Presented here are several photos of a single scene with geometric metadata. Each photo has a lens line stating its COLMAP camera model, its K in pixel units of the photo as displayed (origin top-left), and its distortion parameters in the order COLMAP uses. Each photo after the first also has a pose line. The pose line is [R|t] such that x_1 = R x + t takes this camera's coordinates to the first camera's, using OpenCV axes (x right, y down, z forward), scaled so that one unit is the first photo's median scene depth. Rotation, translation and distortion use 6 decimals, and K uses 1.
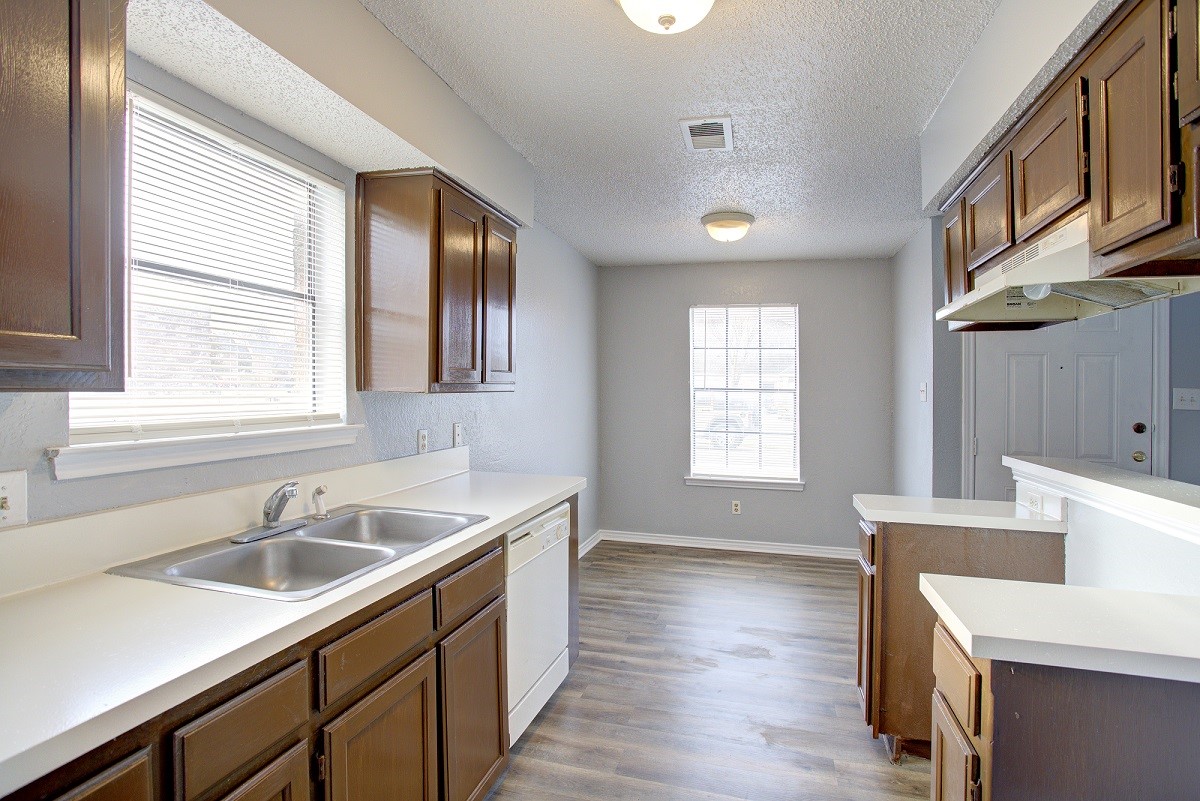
lens RADIAL K [[584.5, 0, 595.4], [0, 584.5, 387.9], [0, 0, 1]] dist [-0.053373, -0.000260]
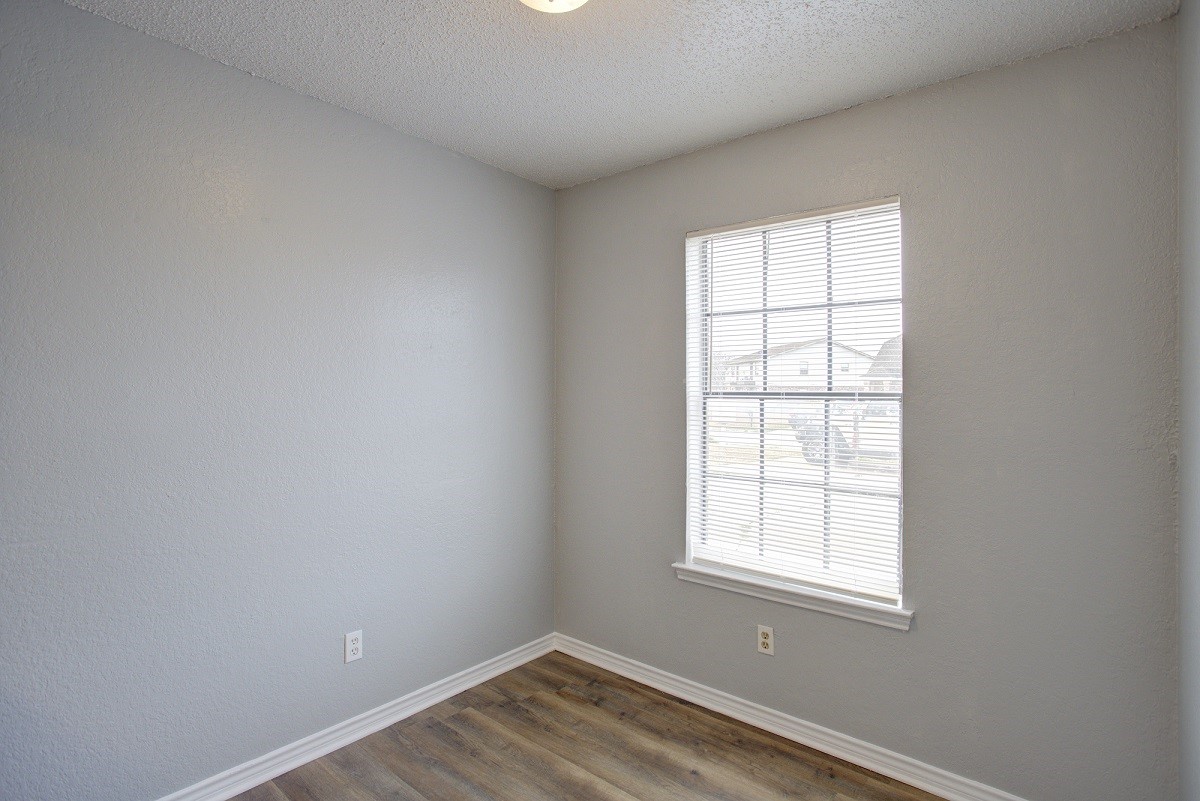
lens RADIAL K [[588.0, 0, 598.1], [0, 588.0, 401.6], [0, 0, 1]] dist [-0.077230, 0.032282]
pose [[0.914603, -0.008121, -0.404271, 0.311123], [0.014042, 0.999833, 0.011682, 0.000280], [0.404109, -0.016361, 0.914564, 0.508987]]
